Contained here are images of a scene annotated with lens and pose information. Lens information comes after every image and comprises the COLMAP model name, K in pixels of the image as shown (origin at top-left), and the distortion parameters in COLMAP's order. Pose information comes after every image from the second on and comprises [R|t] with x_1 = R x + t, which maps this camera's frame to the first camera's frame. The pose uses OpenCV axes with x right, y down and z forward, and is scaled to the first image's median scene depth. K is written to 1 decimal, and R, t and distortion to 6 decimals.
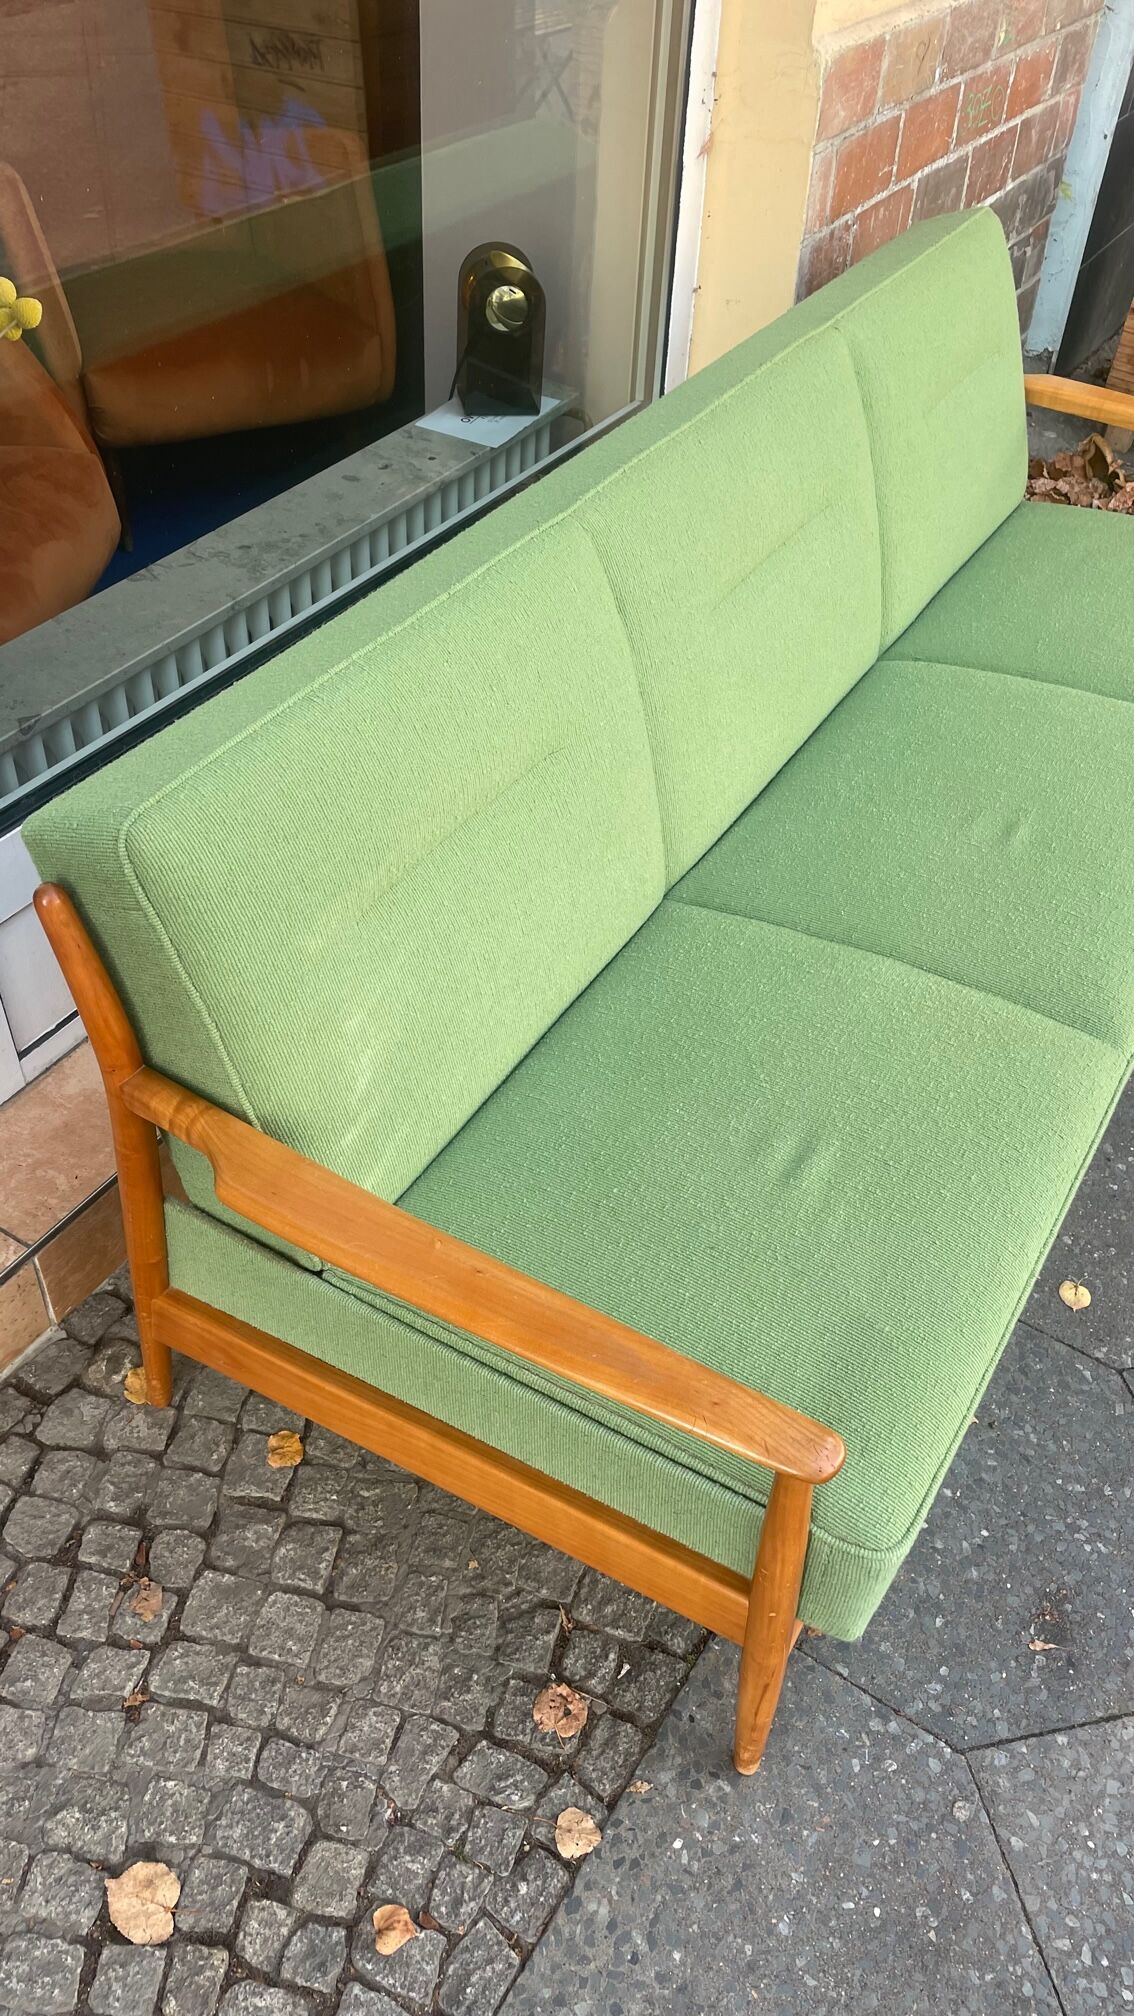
lens RADIAL K [[1516.1, 0, 579.9], [0, 1516.1, 1032.0], [0, 0, 1]] dist [0.079881, -0.106713]
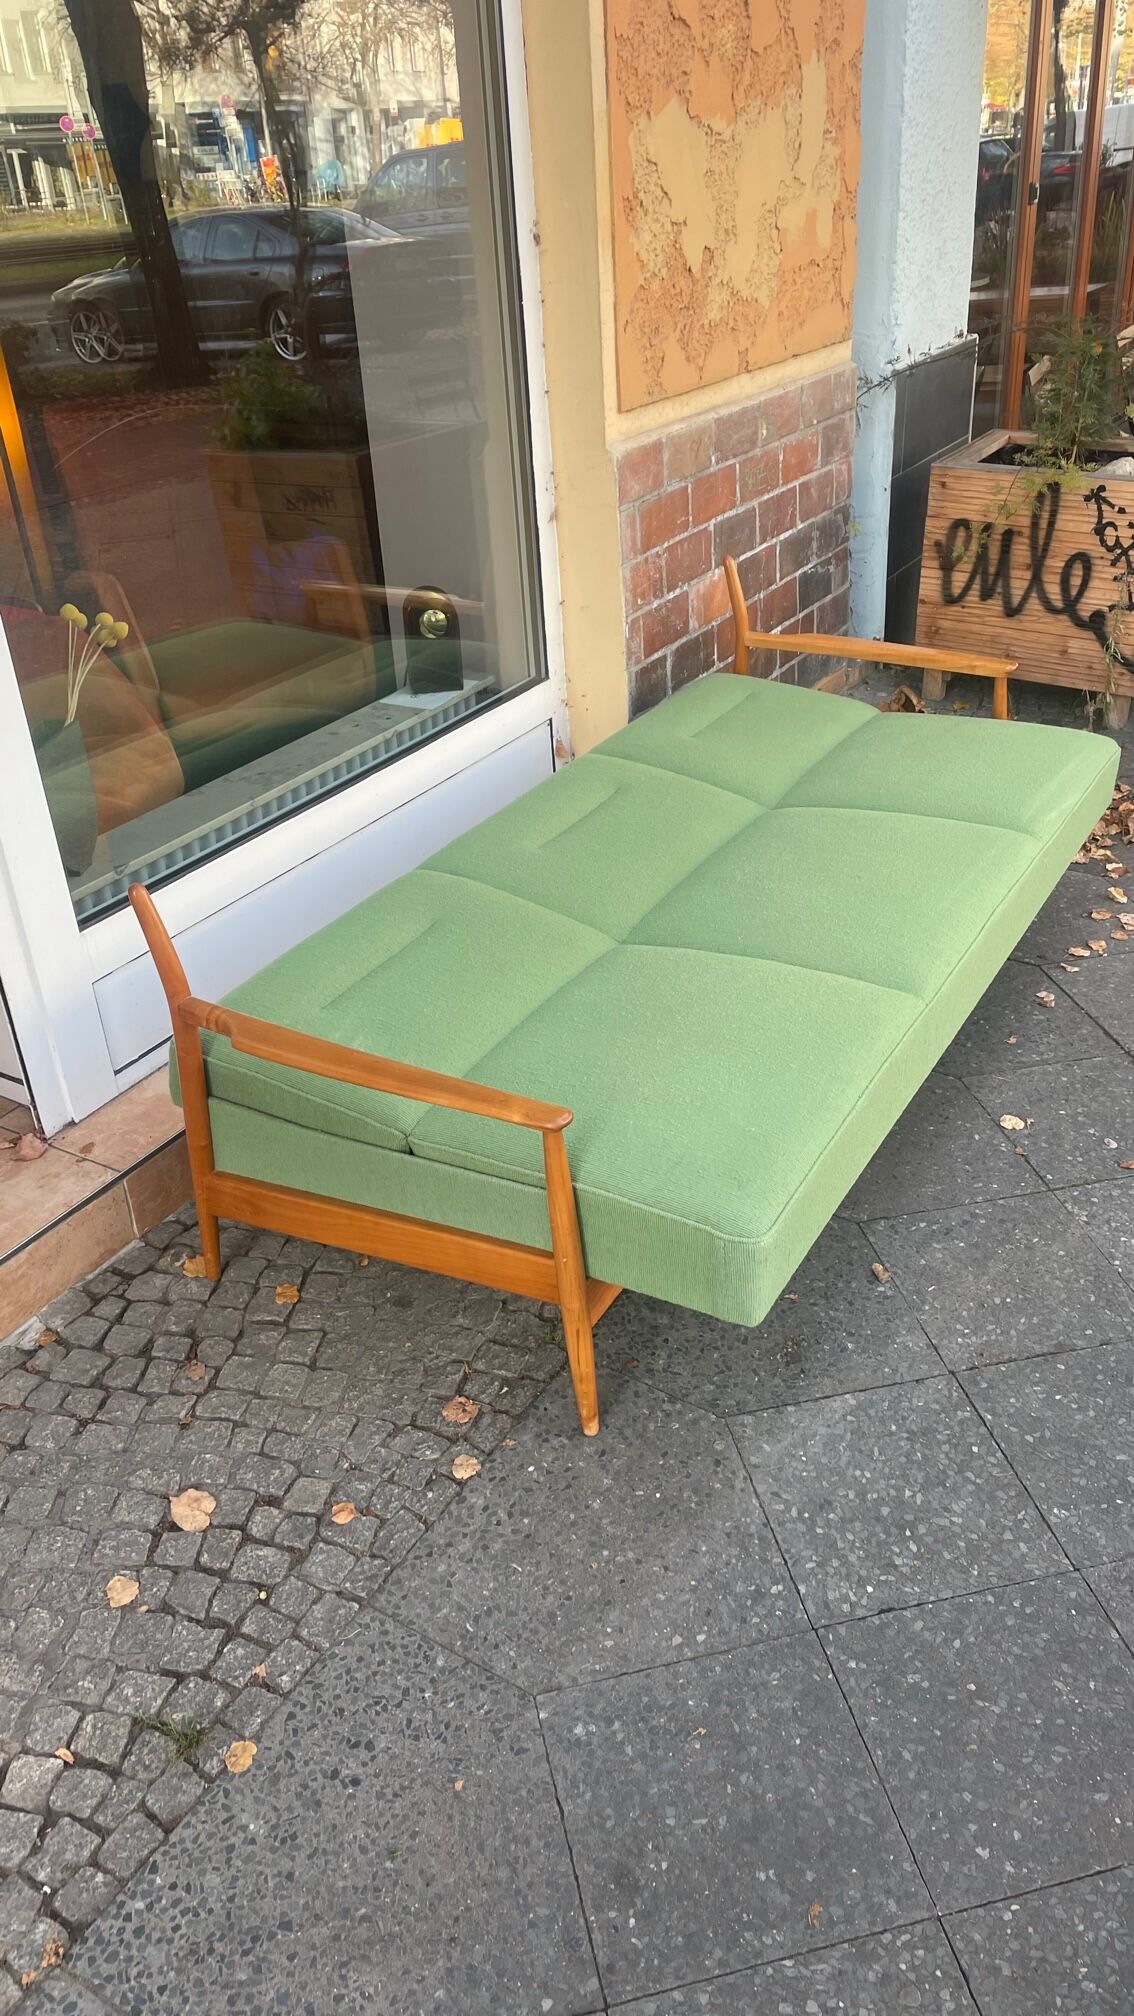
lens RADIAL K [[1516.1, 0, 585.9], [0, 1516.1, 997.6], [0, 0, 1]] dist [0.079881, -0.106713]
pose [[0.995030, -0.088741, -0.045175, 0.207879], [0.074829, 0.965671, -0.248758, 0.411456], [0.065699, 0.244141, 0.967512, -0.543217]]
